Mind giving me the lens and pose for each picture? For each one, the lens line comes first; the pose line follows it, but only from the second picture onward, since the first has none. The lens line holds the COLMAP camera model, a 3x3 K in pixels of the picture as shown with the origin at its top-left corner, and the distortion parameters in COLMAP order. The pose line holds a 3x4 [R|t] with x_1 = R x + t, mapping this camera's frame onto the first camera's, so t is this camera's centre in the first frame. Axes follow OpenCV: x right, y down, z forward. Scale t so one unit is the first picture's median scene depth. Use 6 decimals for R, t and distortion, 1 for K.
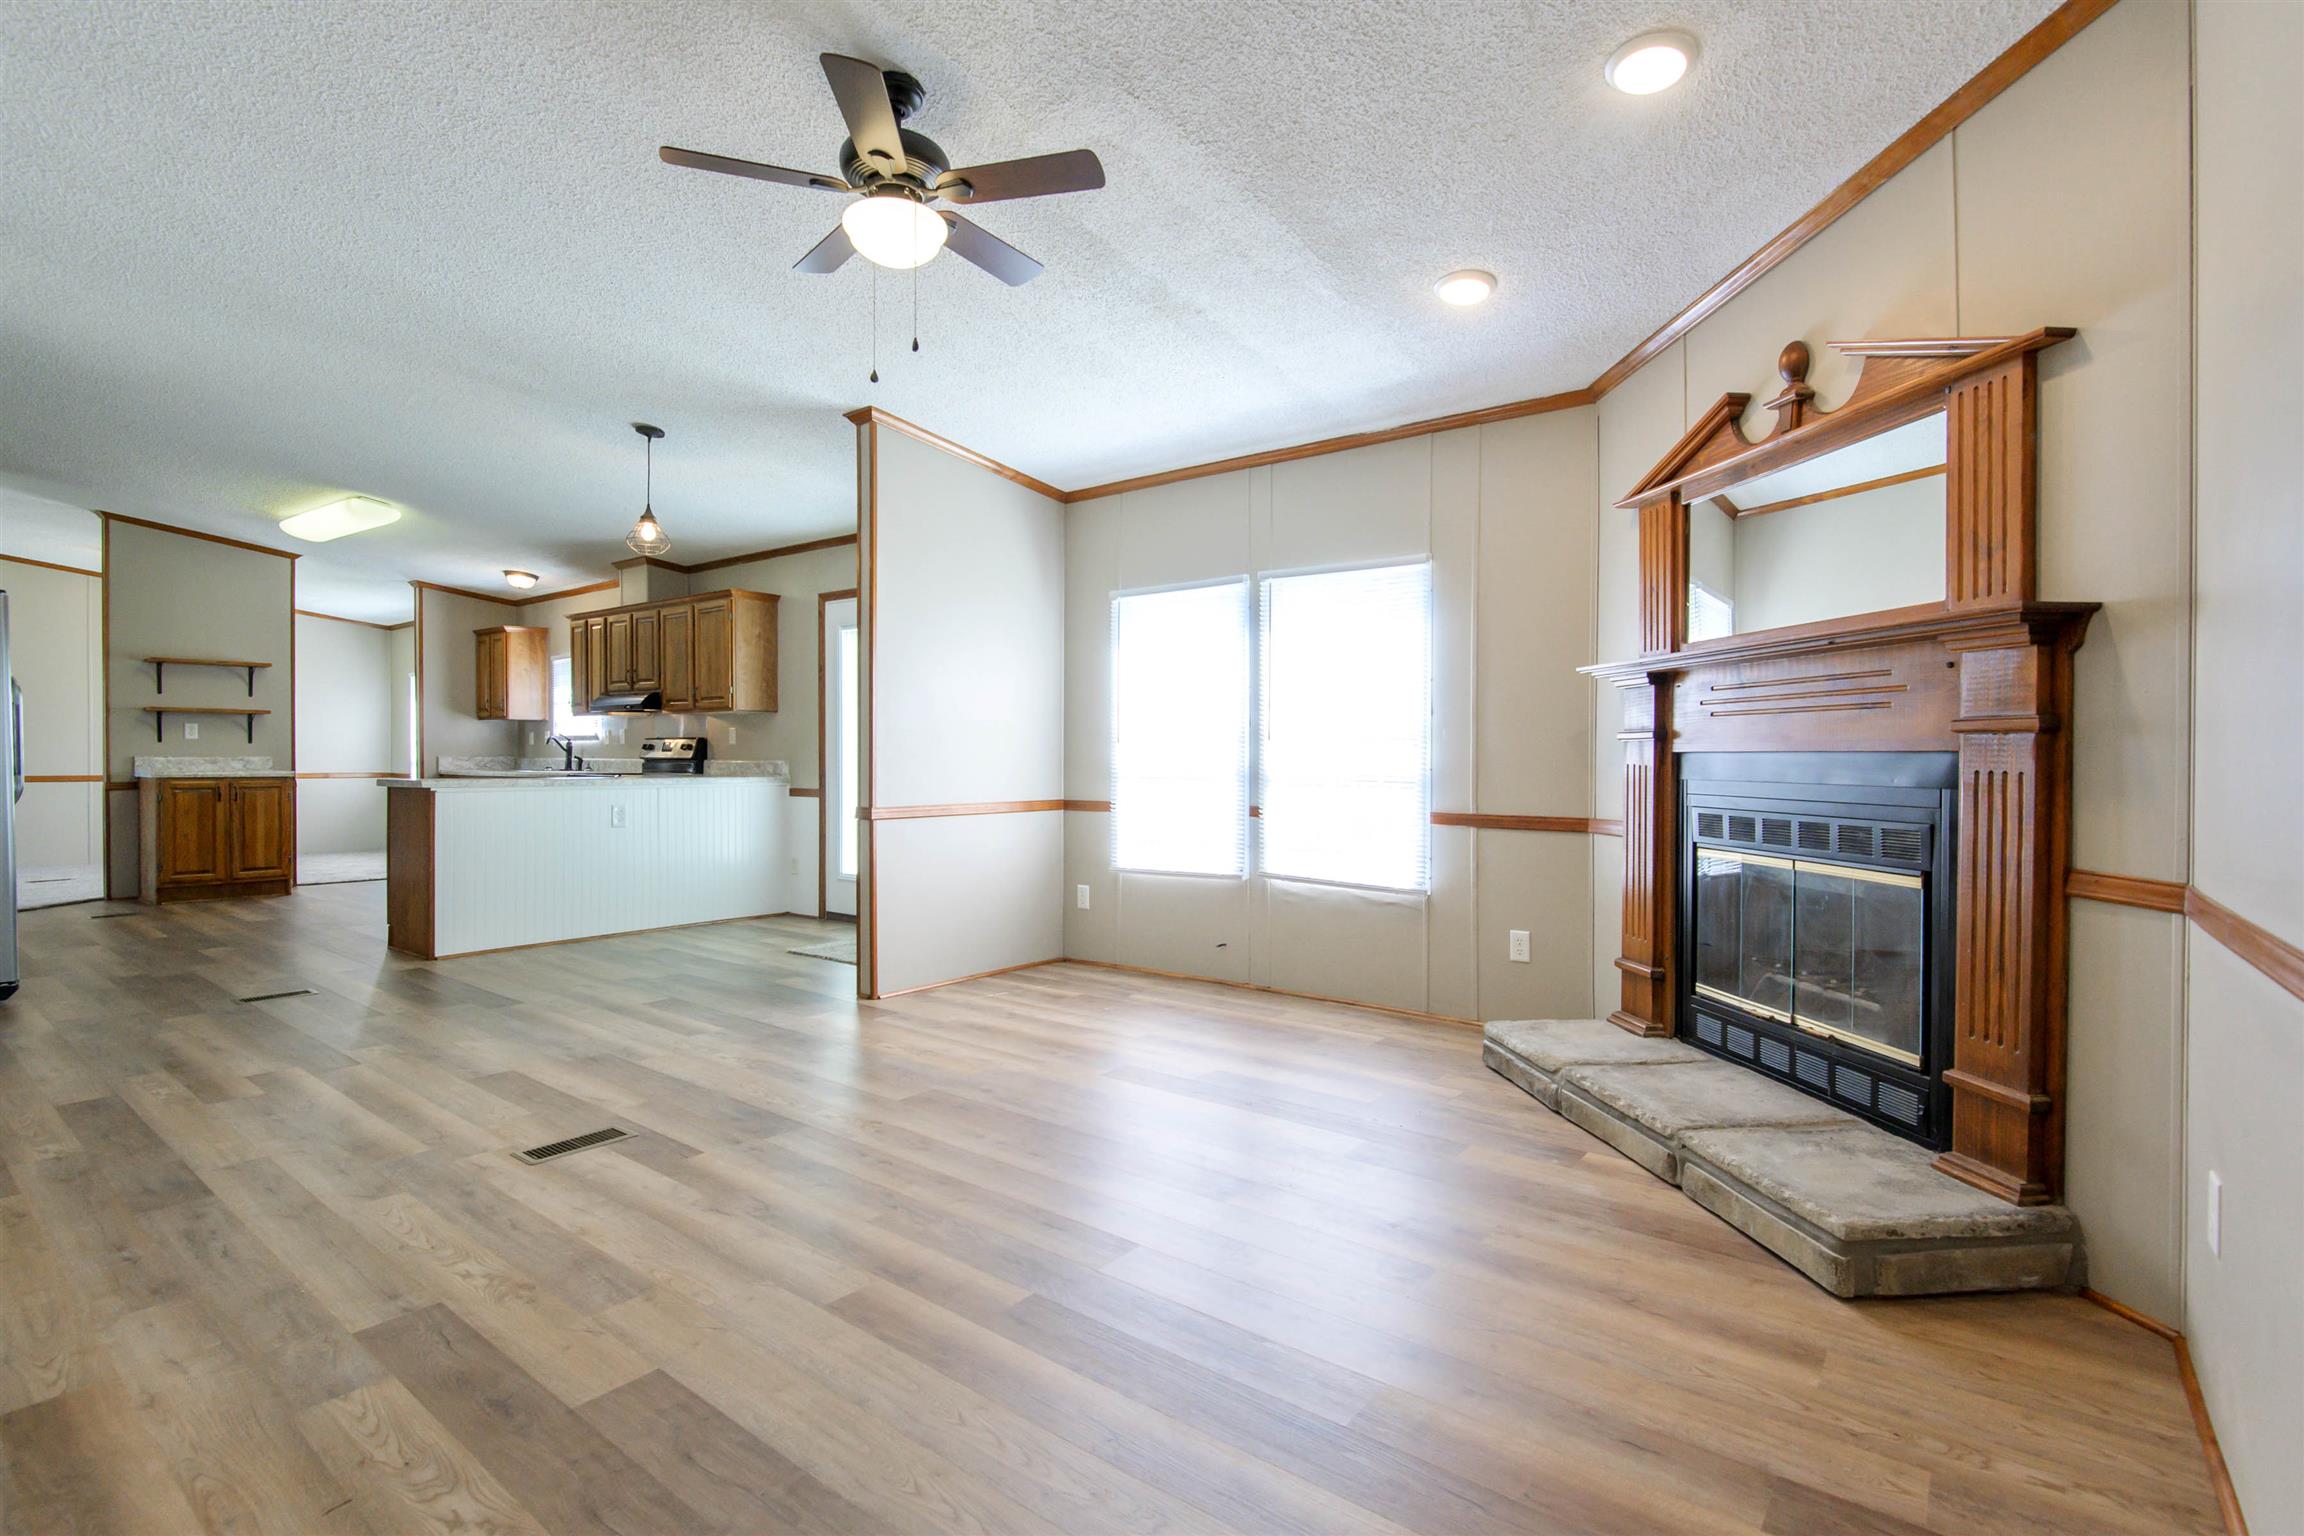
lens RADIAL K [[1113.8, 0, 1203.0], [0, 1113.8, 766.9], [0, 0, 1]] dist [-0.001323, -0.002200]
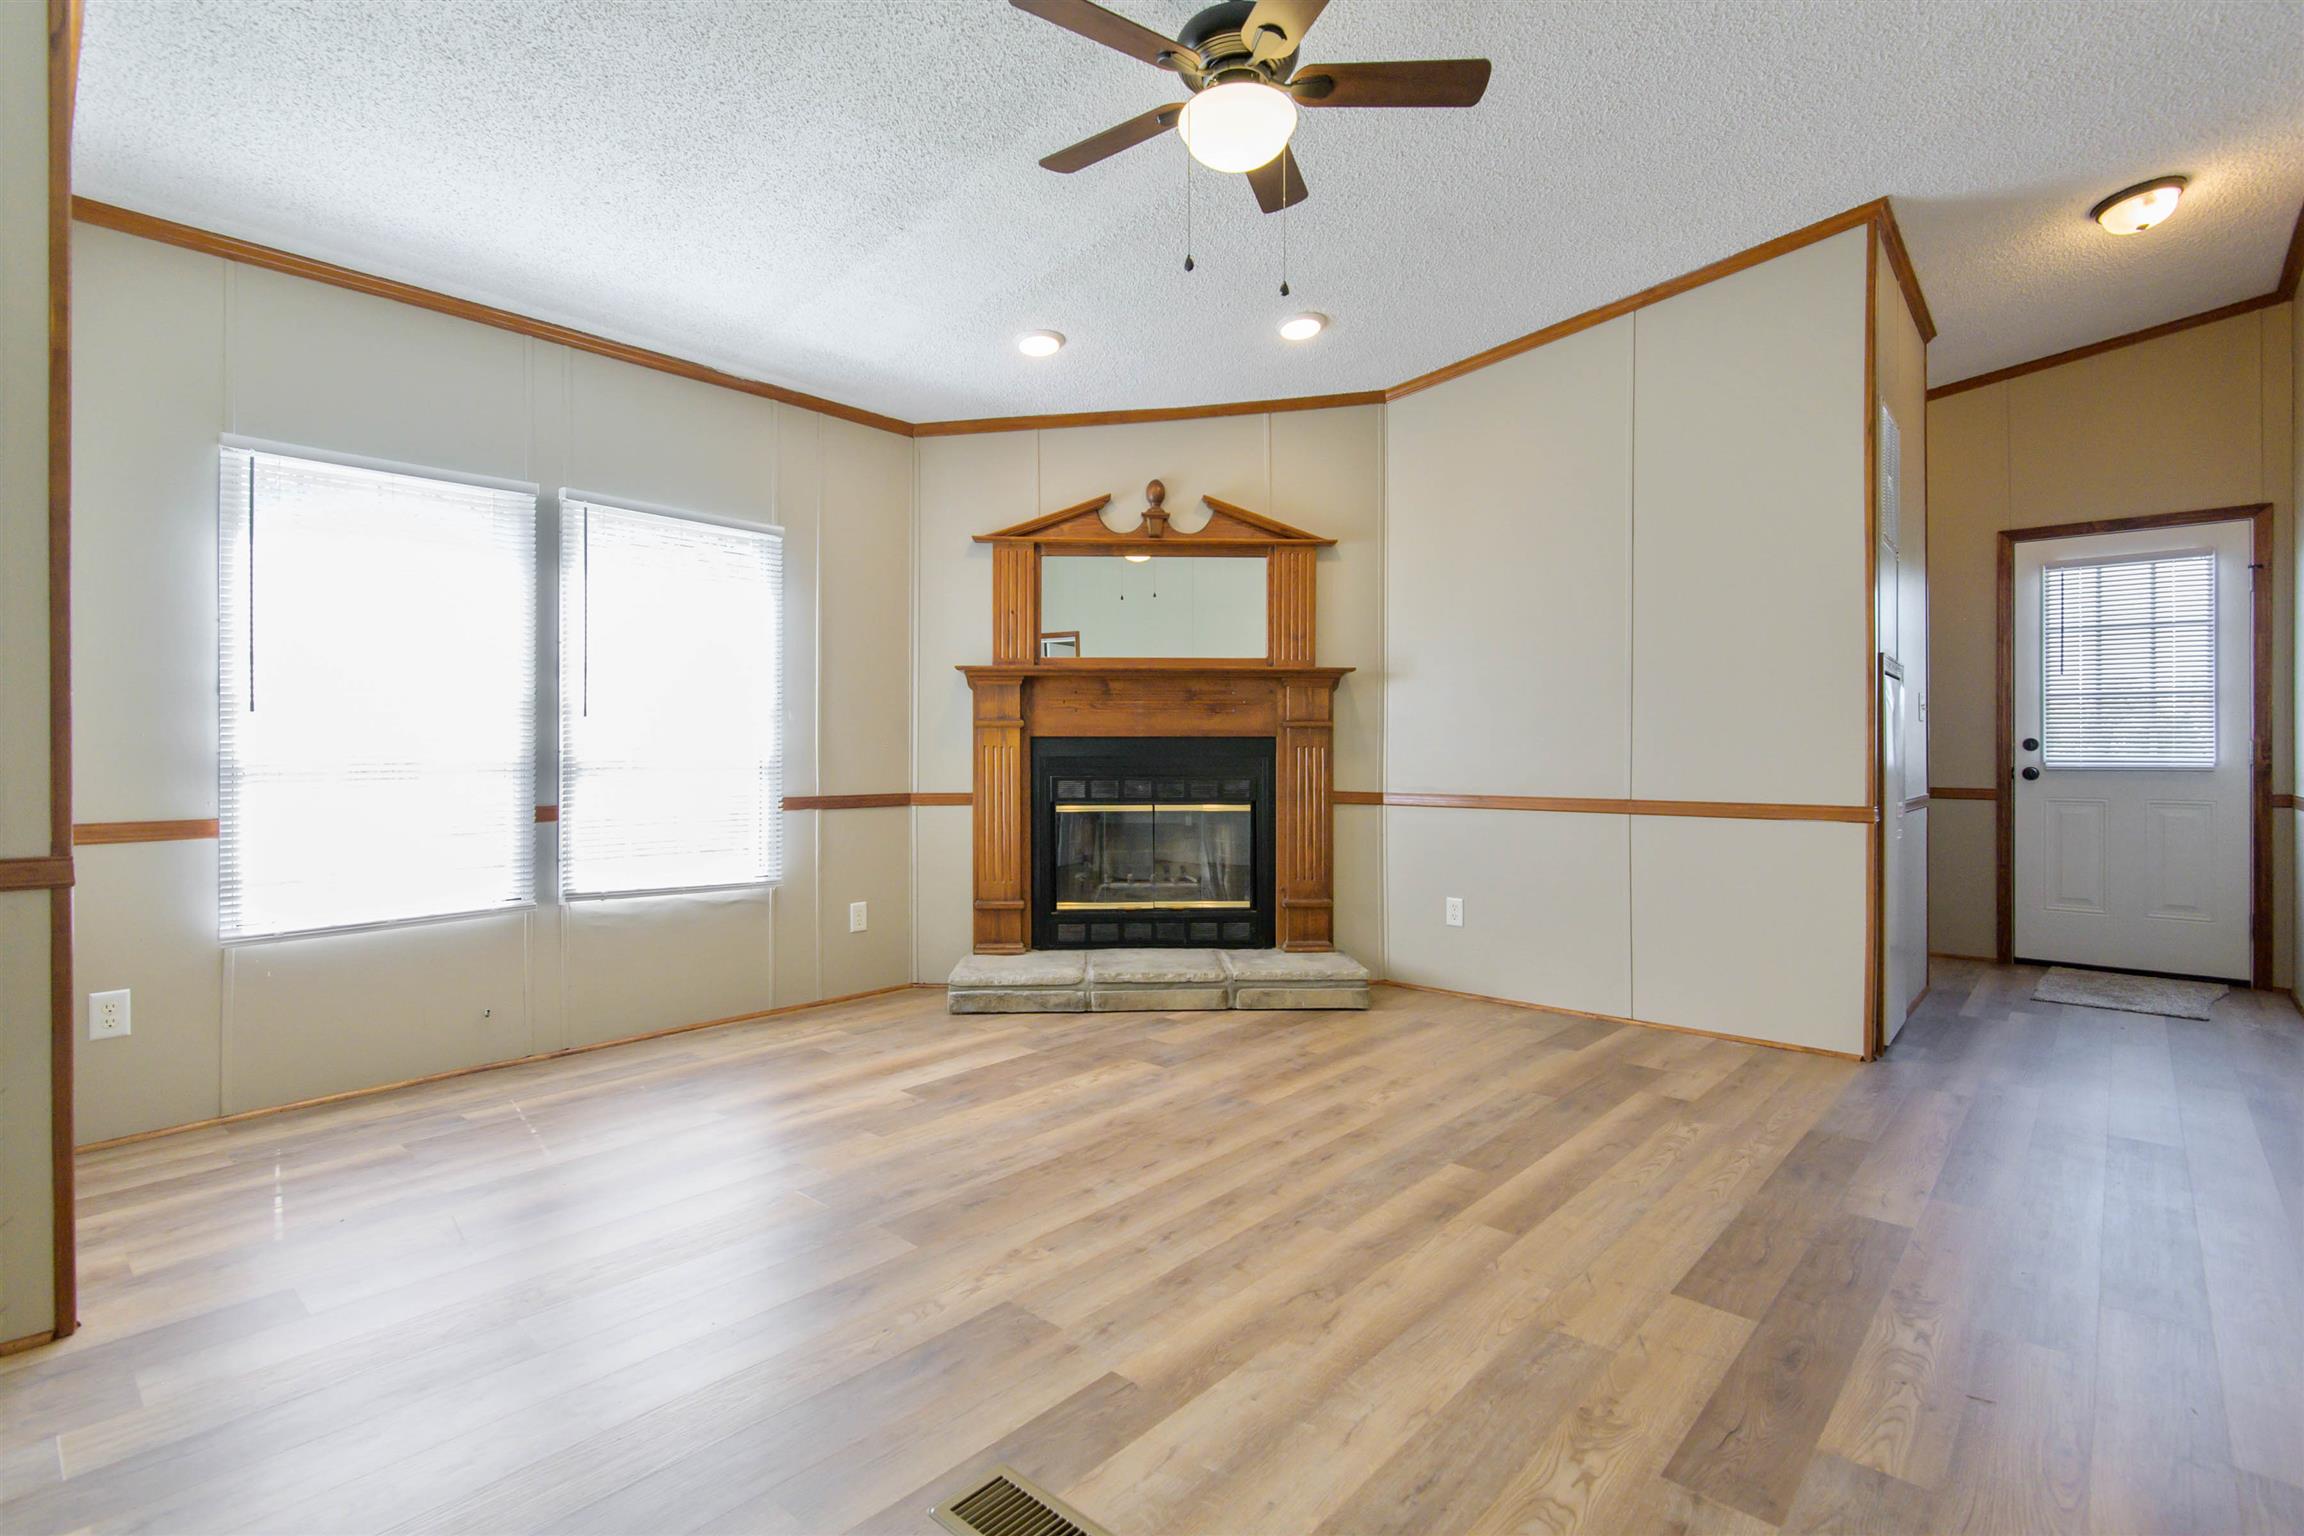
lens RADIAL K [[1047.6, 0, 1142.4], [0, 1047.6, 759.1], [0, 0, 1]] dist [0.007841, -0.001182]
pose [[0.099261, -0.011317, 0.994997, -1.004377], [0.012131, 0.999875, 0.010163, 0.002878], [-0.994987, 0.011061, 0.099386, 0.908045]]
